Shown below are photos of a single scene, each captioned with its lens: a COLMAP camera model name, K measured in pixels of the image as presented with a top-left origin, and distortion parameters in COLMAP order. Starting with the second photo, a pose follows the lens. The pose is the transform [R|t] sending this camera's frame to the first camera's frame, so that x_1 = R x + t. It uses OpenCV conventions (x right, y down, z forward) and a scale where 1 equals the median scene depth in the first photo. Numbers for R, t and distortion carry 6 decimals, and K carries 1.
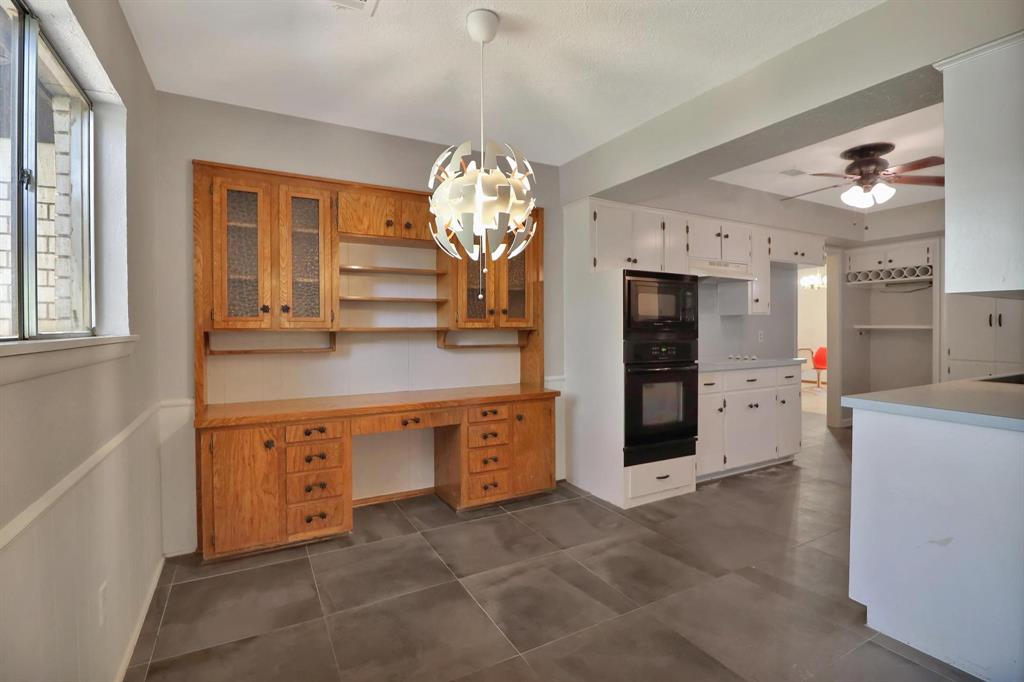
lens RADIAL K [[478.9, 0, 522.2], [0, 478.9, 338.3], [0, 0, 1]] dist [0.009027, -0.002911]
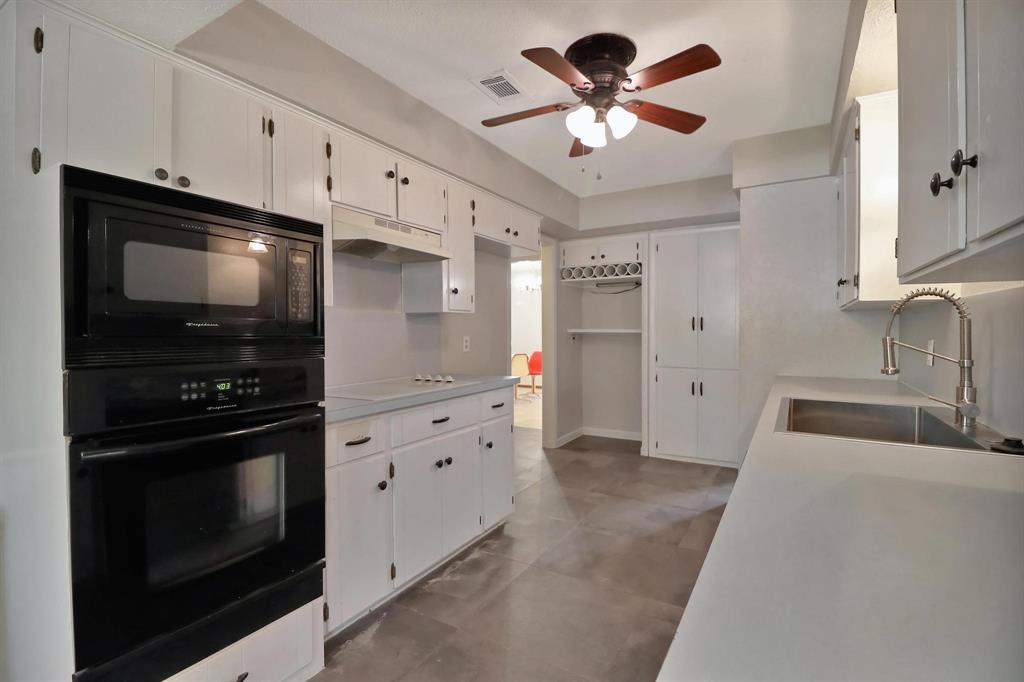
lens RADIAL K [[478.9, 0, 509.6], [0, 478.9, 337.1], [0, 0, 1]] dist [0.009027, -0.002911]
pose [[0.875040, -0.001771, 0.484047, 0.236429], [0.003783, 0.999988, -0.003181, -0.013114], [-0.484035, 0.004614, 0.875036, 0.389844]]
